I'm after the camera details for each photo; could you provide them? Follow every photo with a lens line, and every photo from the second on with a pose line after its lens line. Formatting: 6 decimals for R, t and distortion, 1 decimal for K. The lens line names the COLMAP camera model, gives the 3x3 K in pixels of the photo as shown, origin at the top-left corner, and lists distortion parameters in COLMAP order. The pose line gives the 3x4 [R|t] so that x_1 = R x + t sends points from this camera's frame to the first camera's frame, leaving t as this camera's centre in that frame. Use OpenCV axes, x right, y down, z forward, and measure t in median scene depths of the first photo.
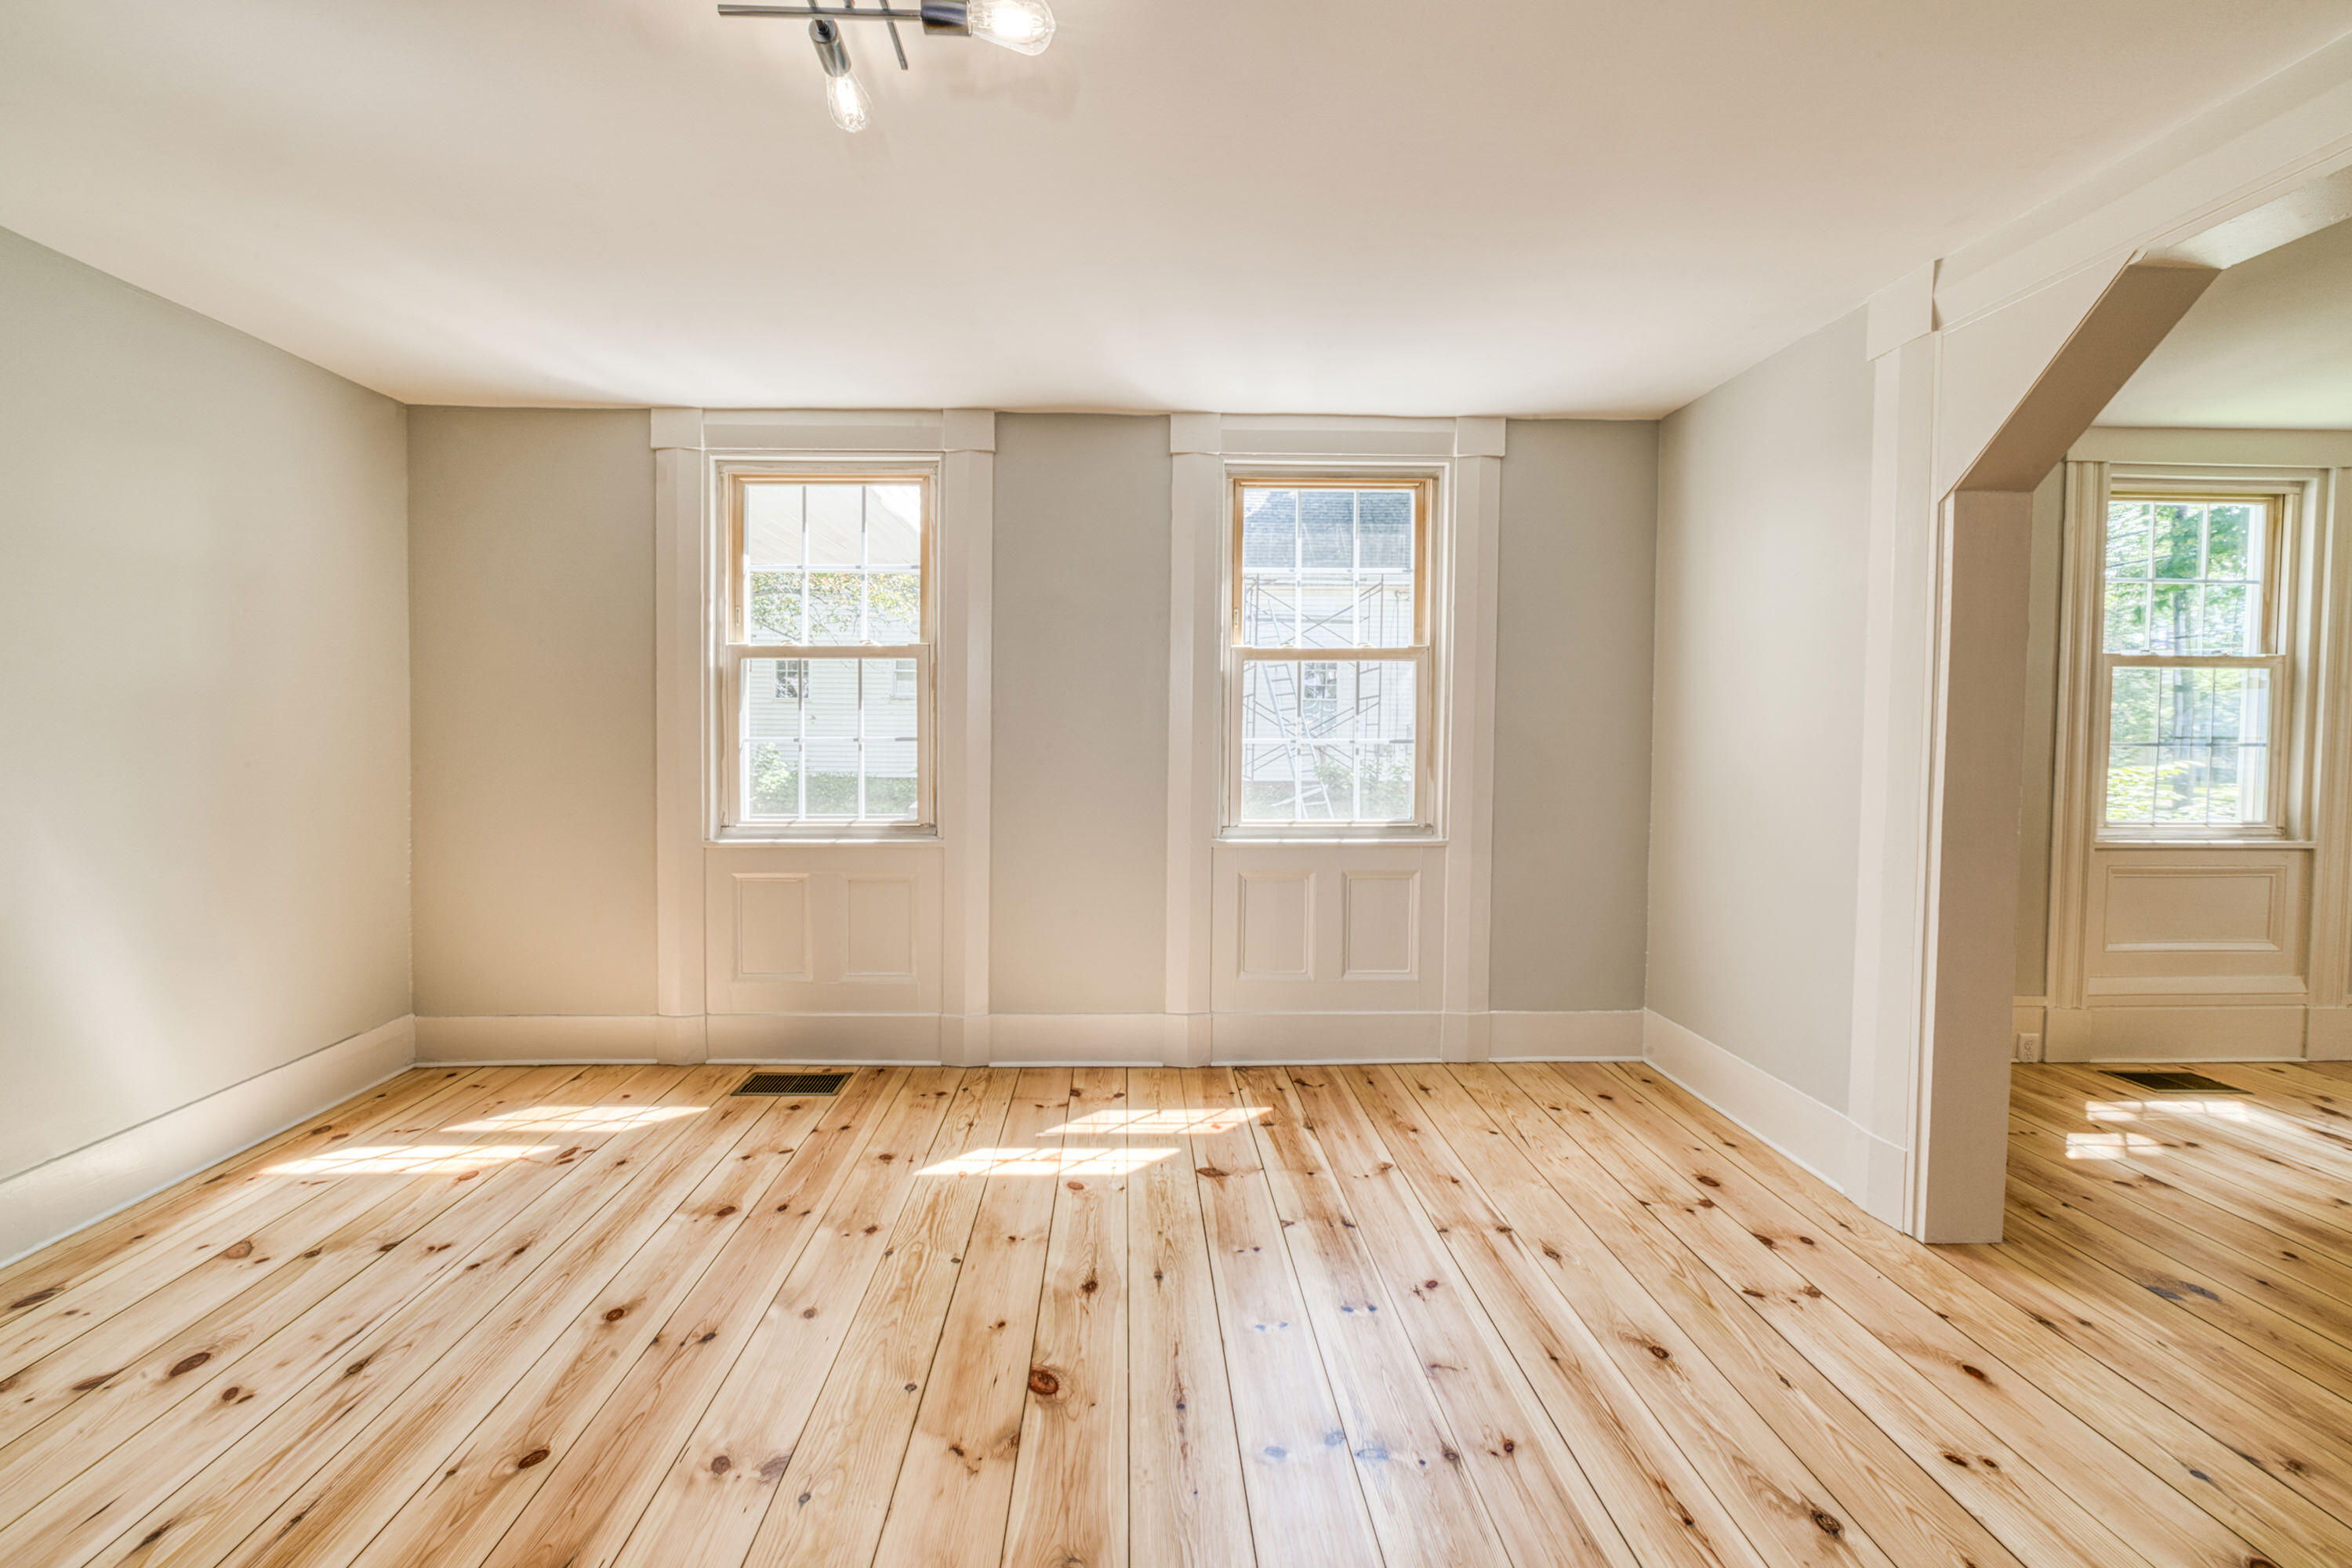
lens RADIAL K [[866.7, 0, 1130.0], [0, 866.7, 748.5], [0, 0, 1]] dist [-0.003177, -0.000269]
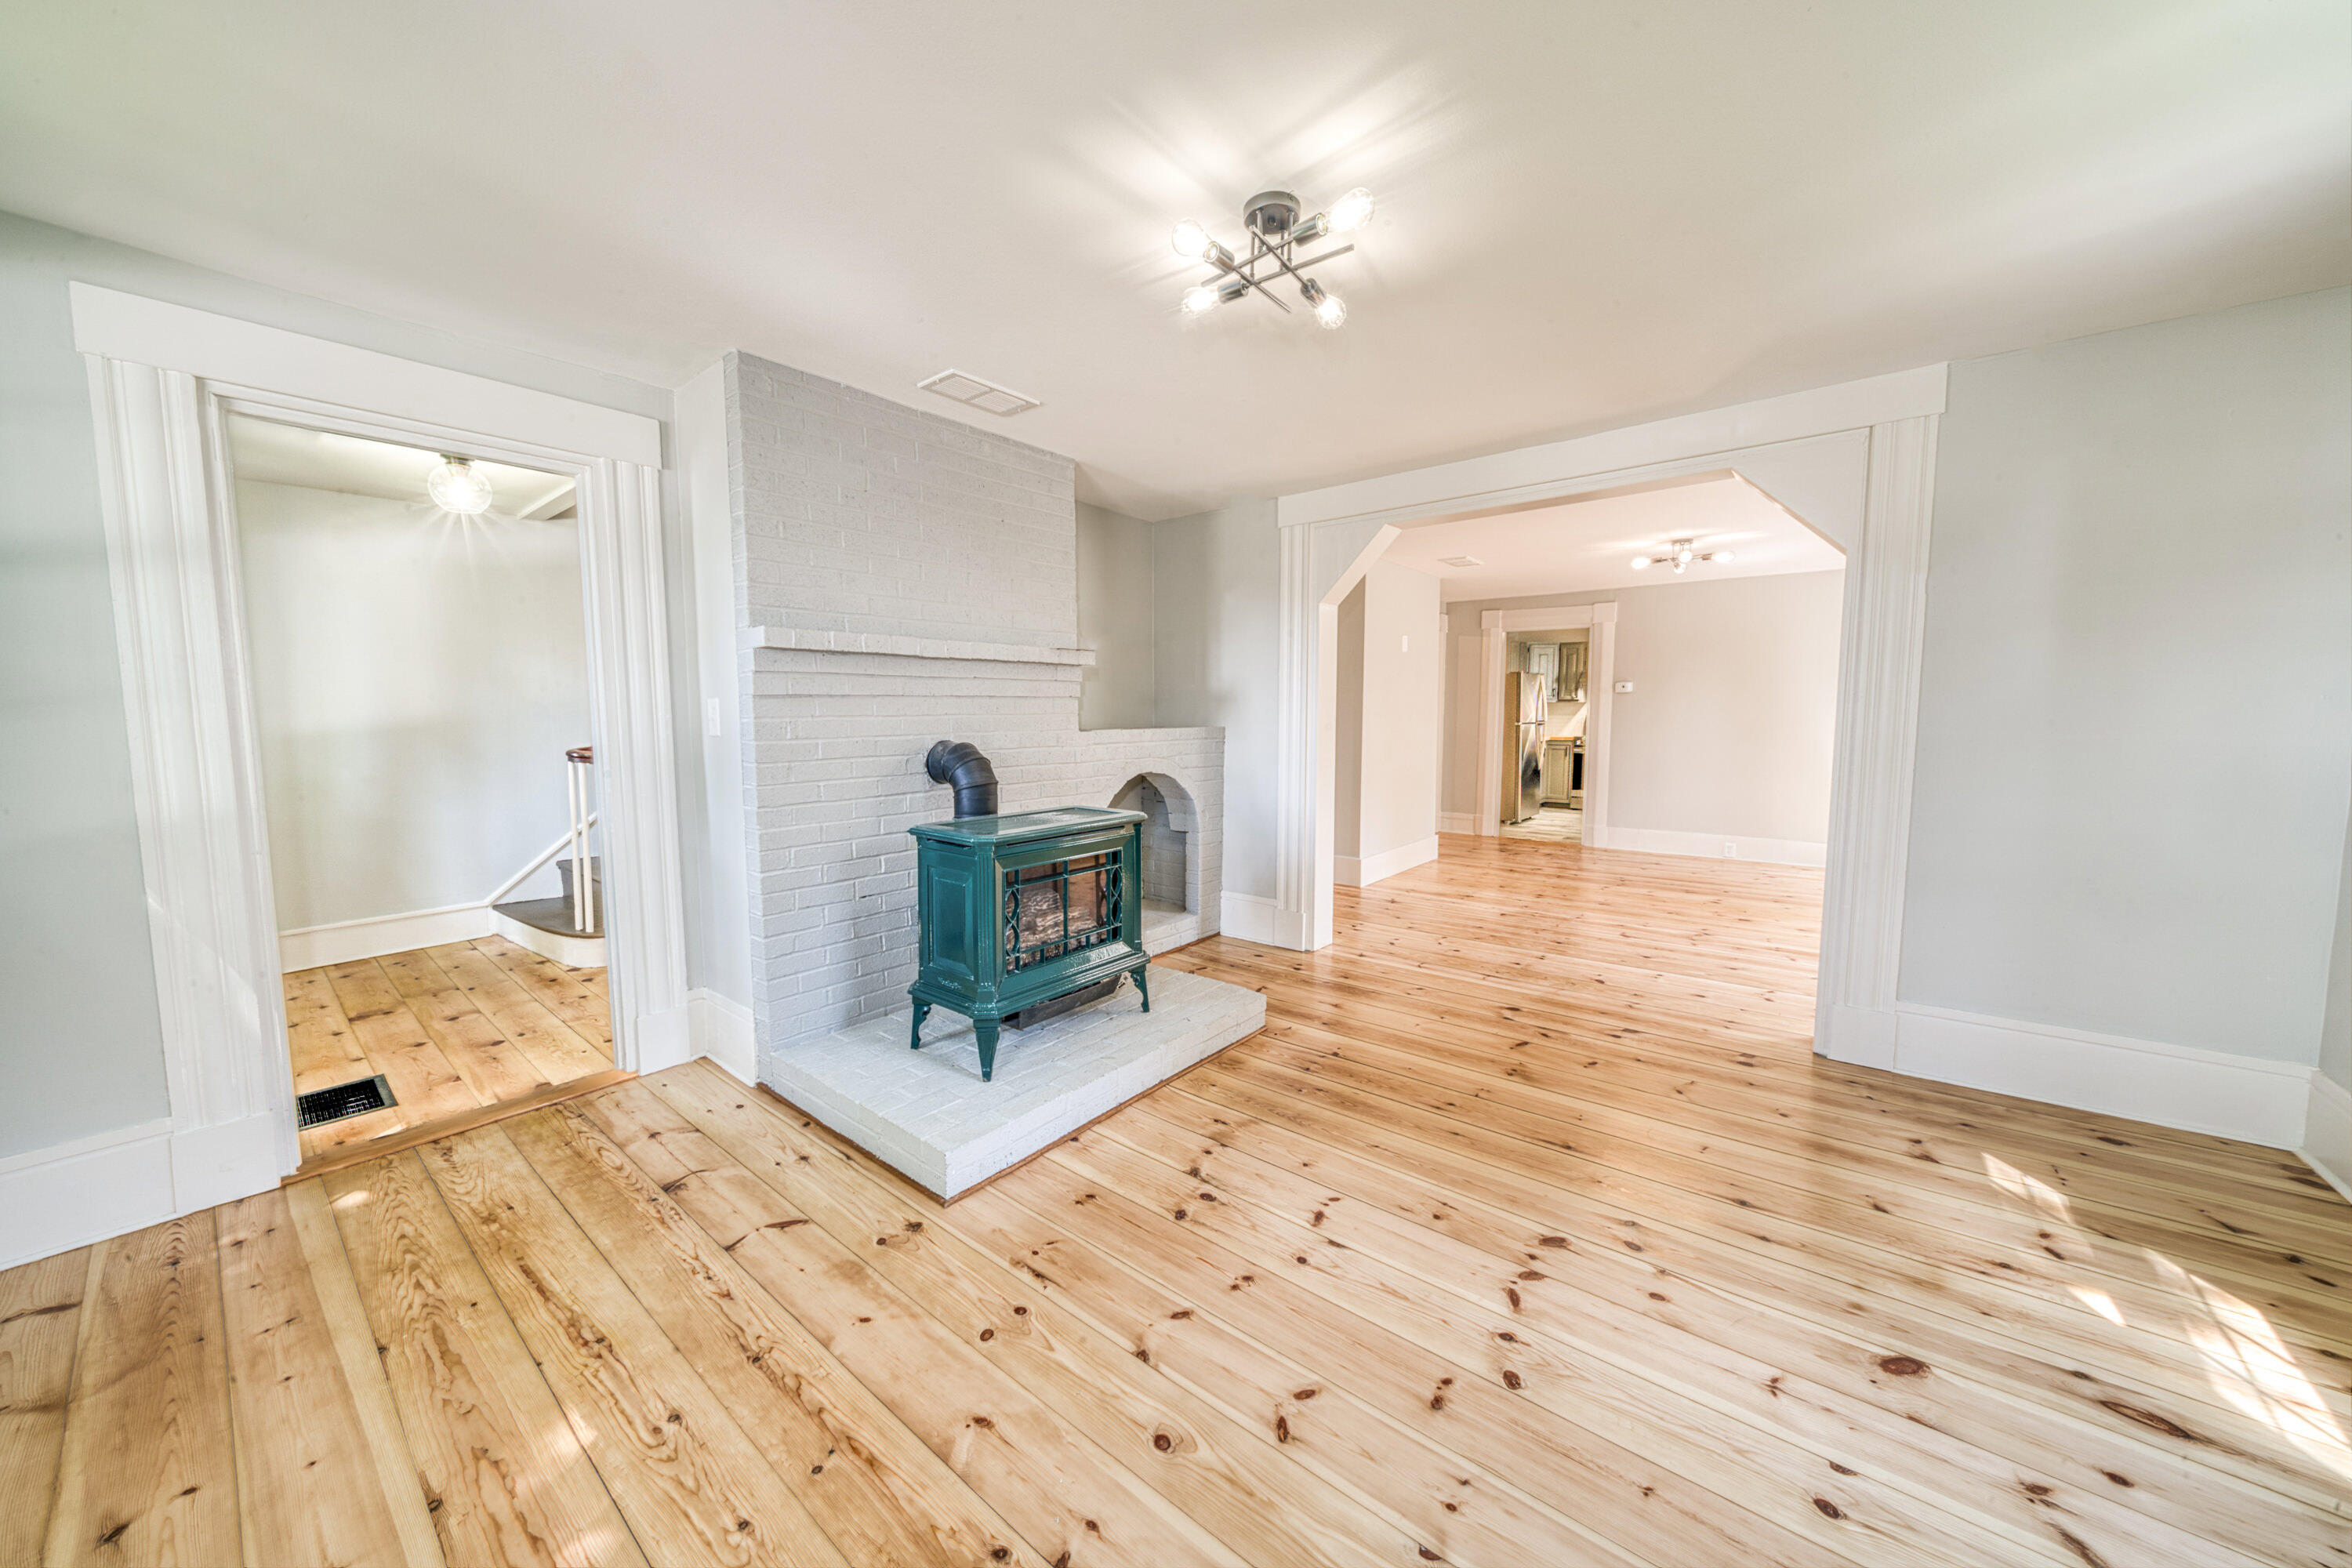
lens RADIAL K [[845.8, 0, 1145.2], [0, 845.8, 786.7], [0, 0, 1]] dist [-0.011037, 0.000070]
pose [[-0.660142, 0.060065, -0.748736, 2.029920], [-0.019299, 0.995112, 0.096845, -0.009298], [0.750893, 0.078382, -0.655756, 0.741905]]
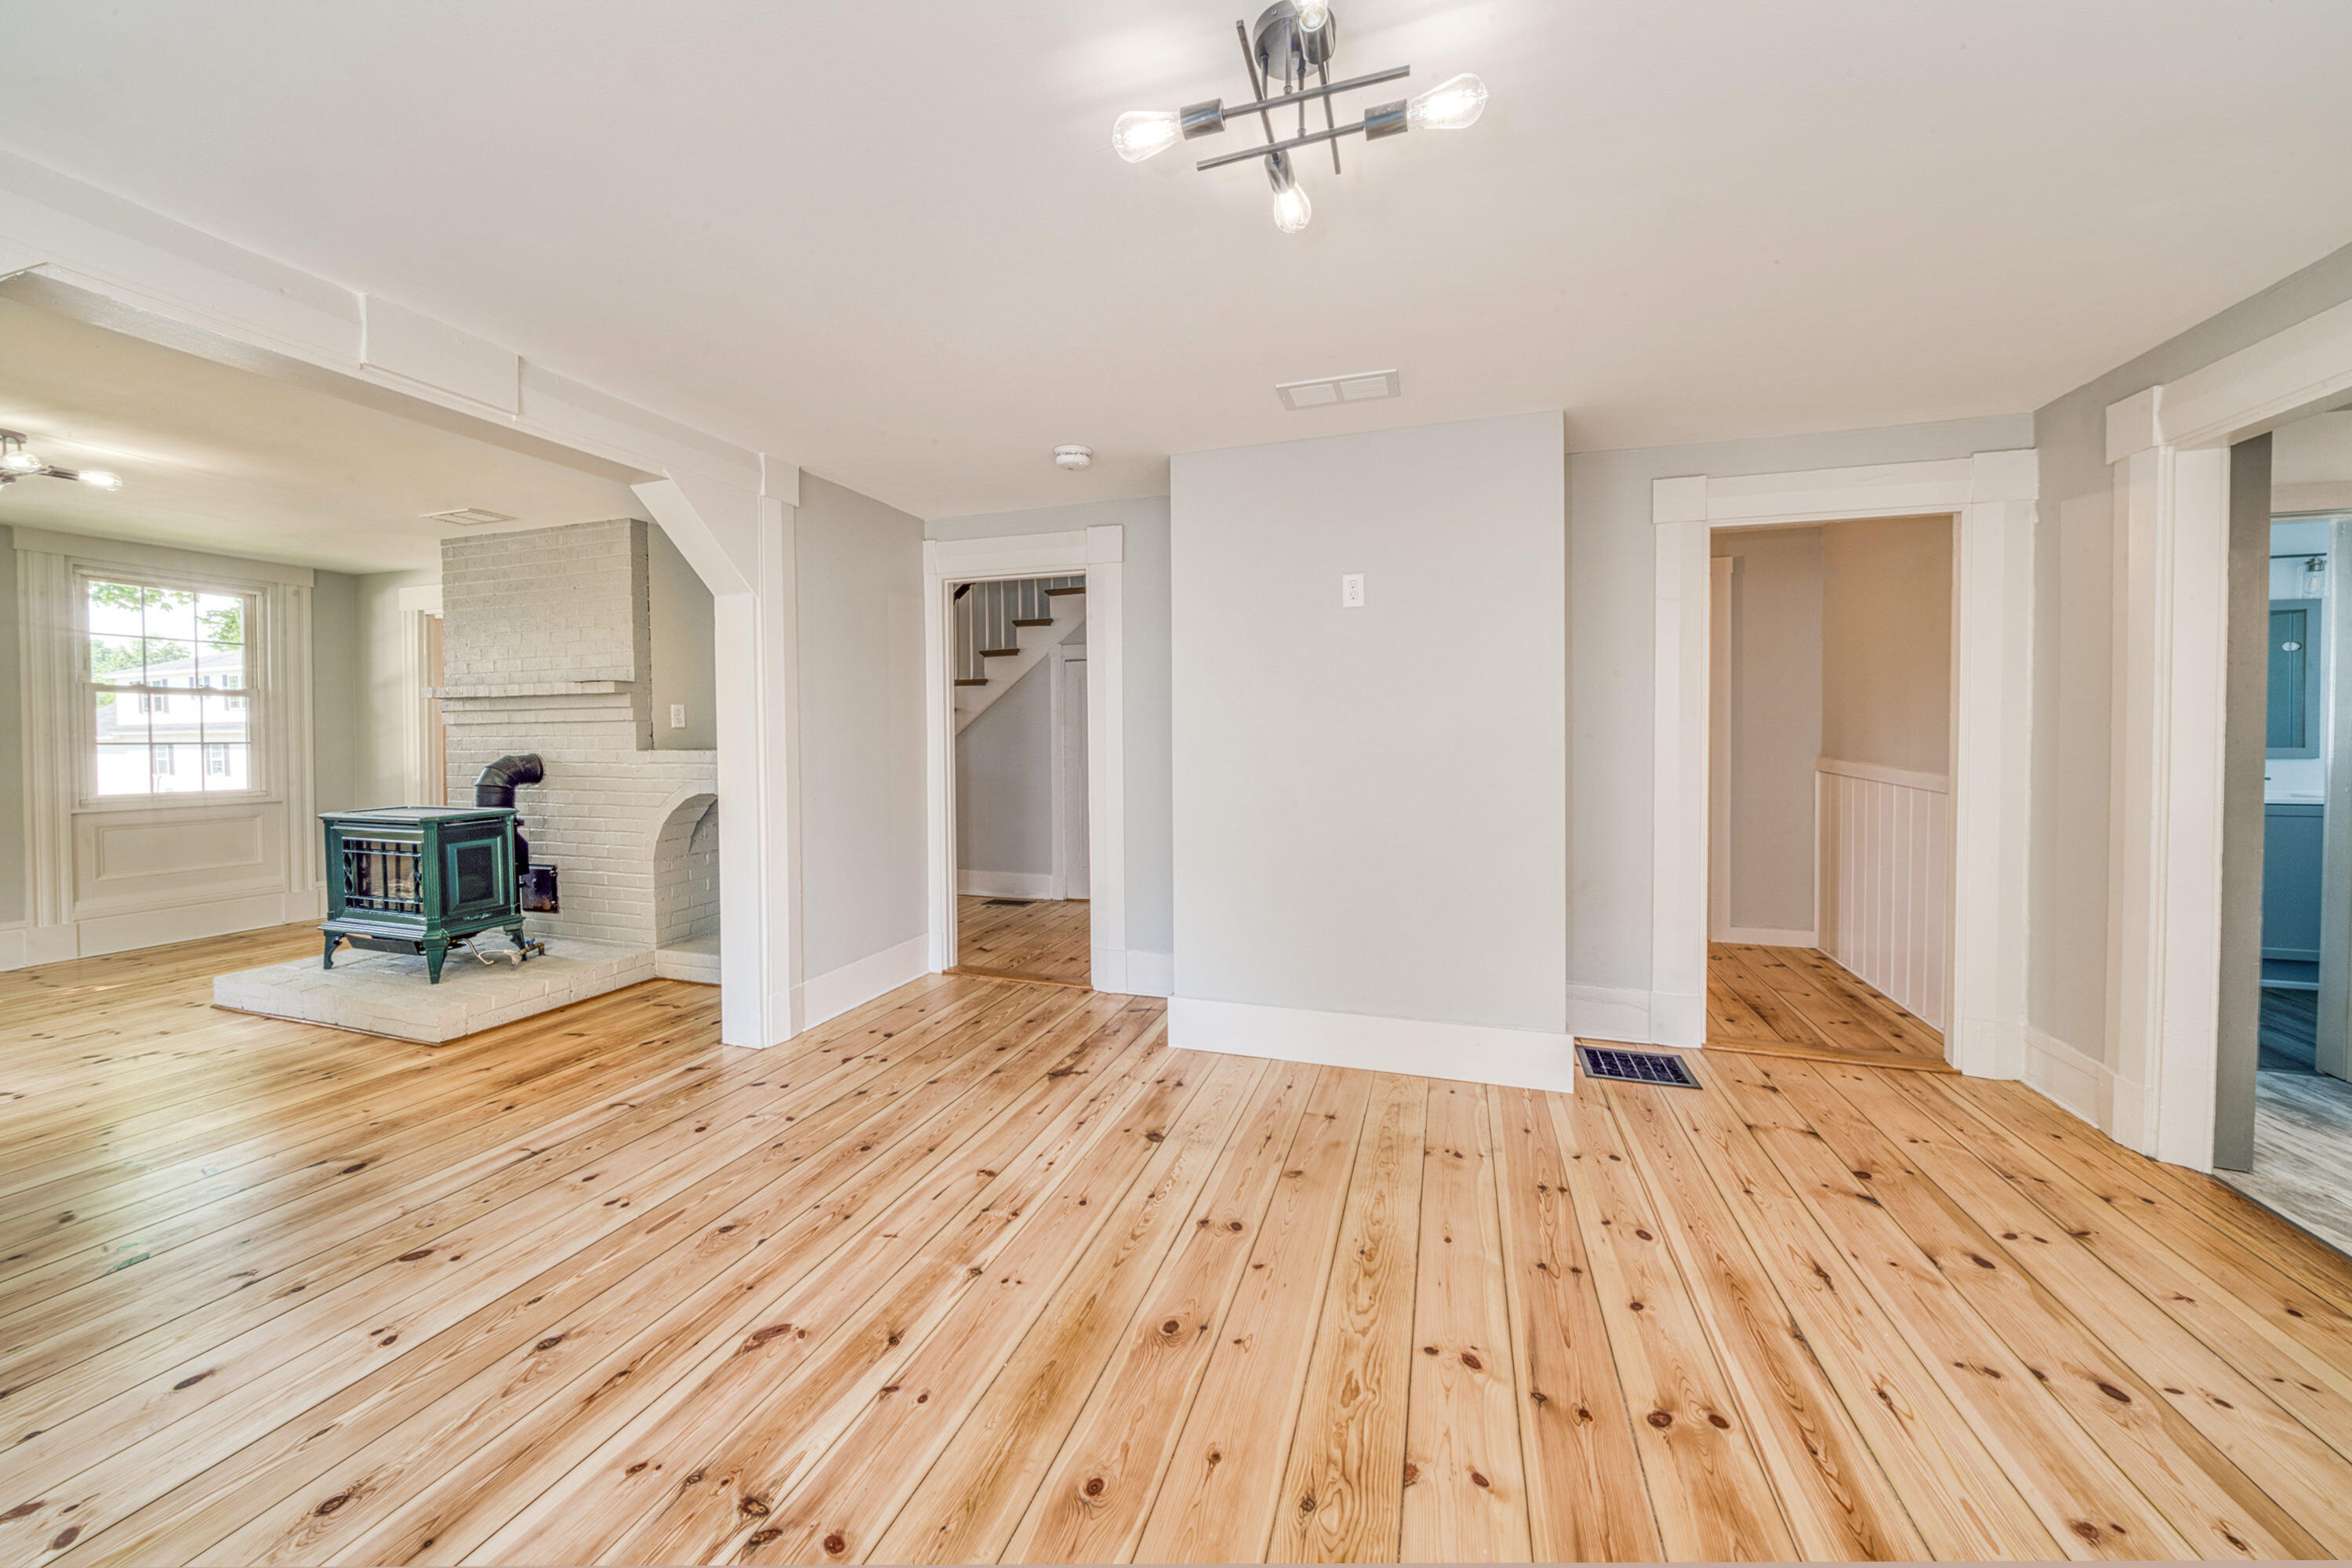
lens RADIAL K [[811.0, 0, 1162.1], [0, 811.0, 752.7], [0, 0, 1]] dist [-0.006812, -0.000025]
pose [[-0.943045, -0.013381, 0.332397, -0.221734], [0.003945, 0.998671, 0.051396, -0.031069], [-0.332642, 0.049780, -0.941738, 0.829914]]
